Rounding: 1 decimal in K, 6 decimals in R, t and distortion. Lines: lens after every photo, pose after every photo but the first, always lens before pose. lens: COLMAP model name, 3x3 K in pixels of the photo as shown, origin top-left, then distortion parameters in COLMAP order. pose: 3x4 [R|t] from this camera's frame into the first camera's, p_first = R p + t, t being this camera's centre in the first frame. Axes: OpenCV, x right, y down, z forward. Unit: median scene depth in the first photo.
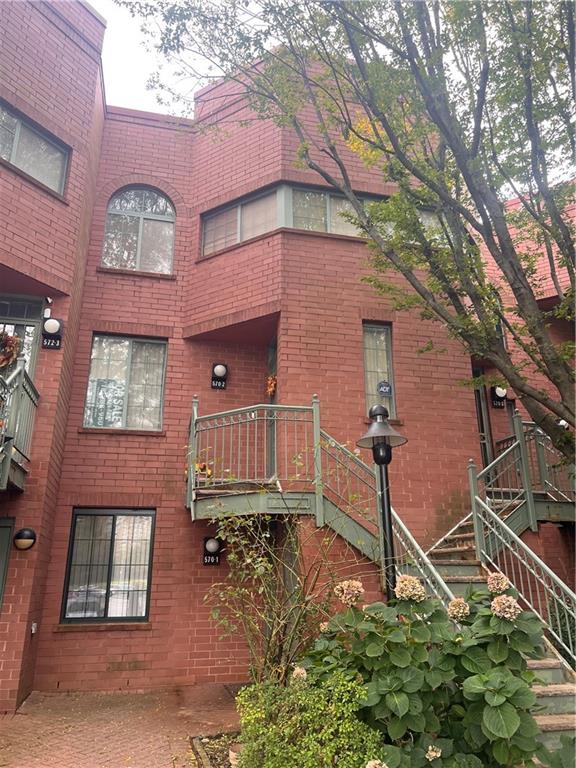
lens RADIAL K [[580.7, 0, 289.2], [0, 580.7, 383.0], [0, 0, 1]] dist [0.032314, -0.047238]
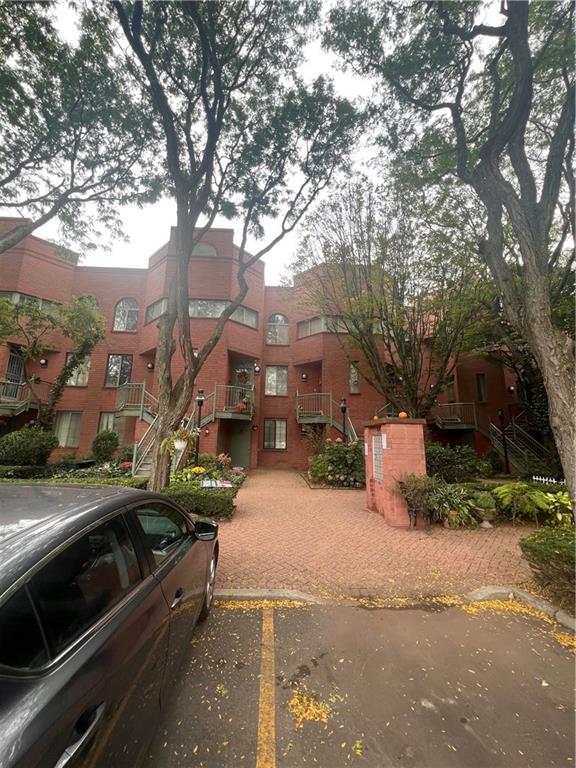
lens RADIAL K [[306.0, 0, 286.2], [0, 306.0, 384.6], [0, 0, 1]] dist [-0.001178, -0.000011]
pose [[0.982659, -0.008989, -0.185202, 0.103344], [0.035439, 0.989516, 0.140009, -0.239821], [0.182001, -0.144145, 0.972676, -0.737109]]
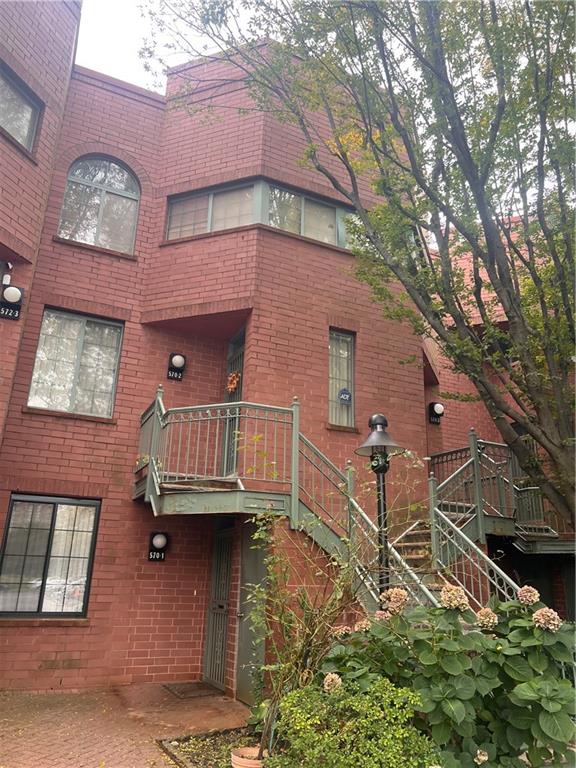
lens RADIAL K [[580.7, 0, 284.8], [0, 580.7, 389.4], [0, 0, 1]] dist [0.032314, -0.047238]
pose [[0.979157, 0.097476, 0.178183, -0.126227], [-0.099745, 0.995006, 0.003803, 0.004299], [-0.176923, -0.021496, 0.983990, 0.018516]]
